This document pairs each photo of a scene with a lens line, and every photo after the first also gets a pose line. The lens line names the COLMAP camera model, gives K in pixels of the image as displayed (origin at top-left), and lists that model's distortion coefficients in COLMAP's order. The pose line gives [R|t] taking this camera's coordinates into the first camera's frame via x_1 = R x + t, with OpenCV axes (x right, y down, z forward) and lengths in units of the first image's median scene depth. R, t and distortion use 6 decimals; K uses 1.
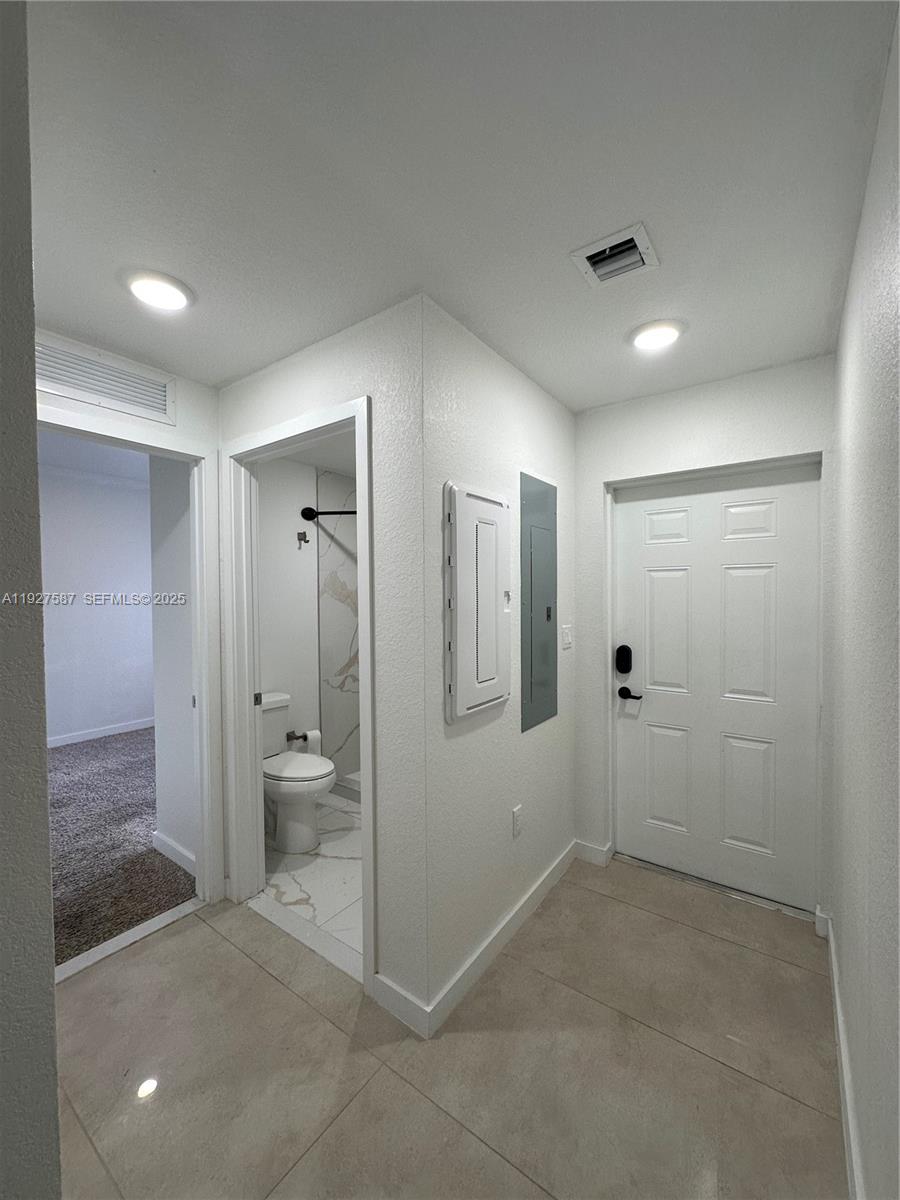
lens RADIAL K [[480.4, 0, 448.0], [0, 480.4, 602.5], [0, 0, 1]] dist [-0.005847, 0.001746]
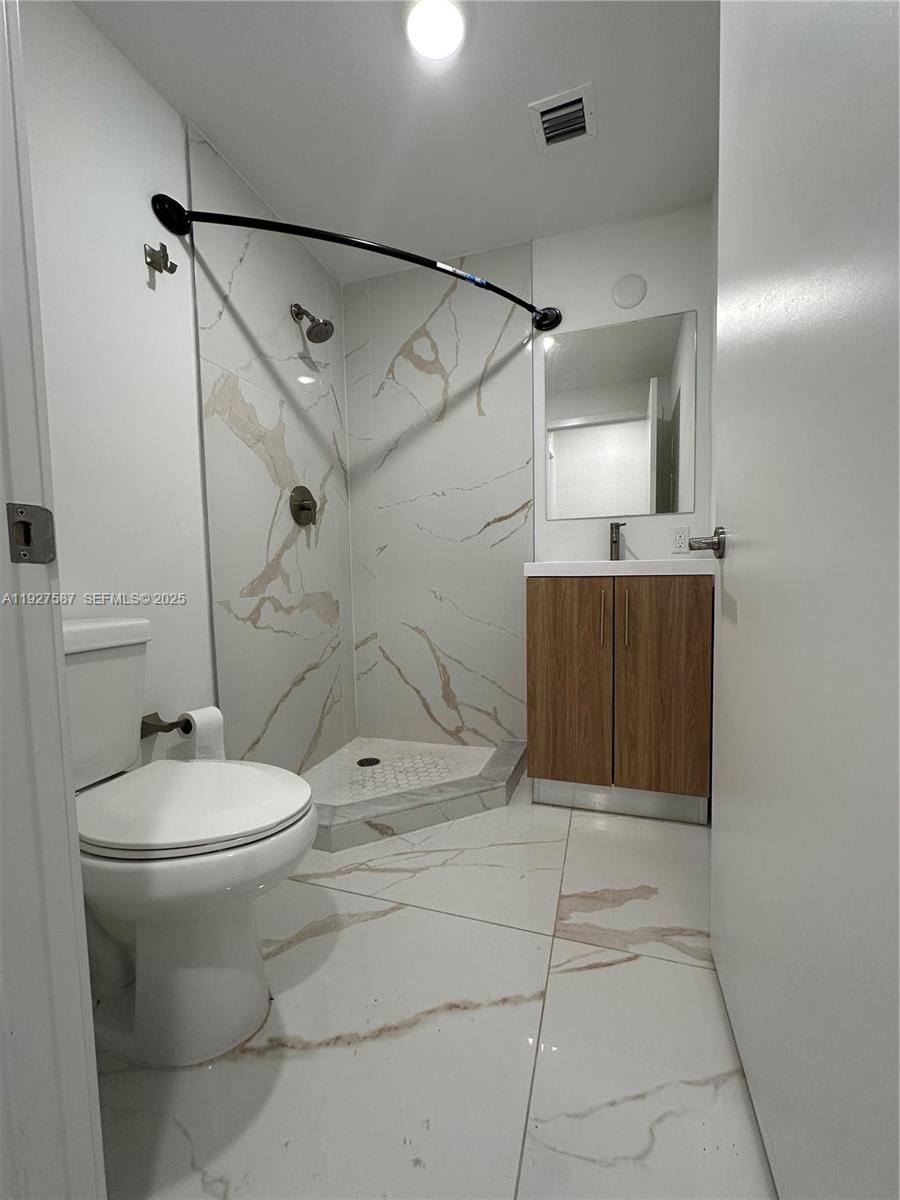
lens RADIAL K [[480.4, 0, 449.1], [0, 480.4, 598.9], [0, 0, 1]] dist [-0.005847, 0.001746]
pose [[0.952805, -0.035945, 0.301447, -0.196746], [0.025761, 0.998957, 0.037694, 0.155604], [-0.302488, -0.028150, 0.952738, 0.512090]]
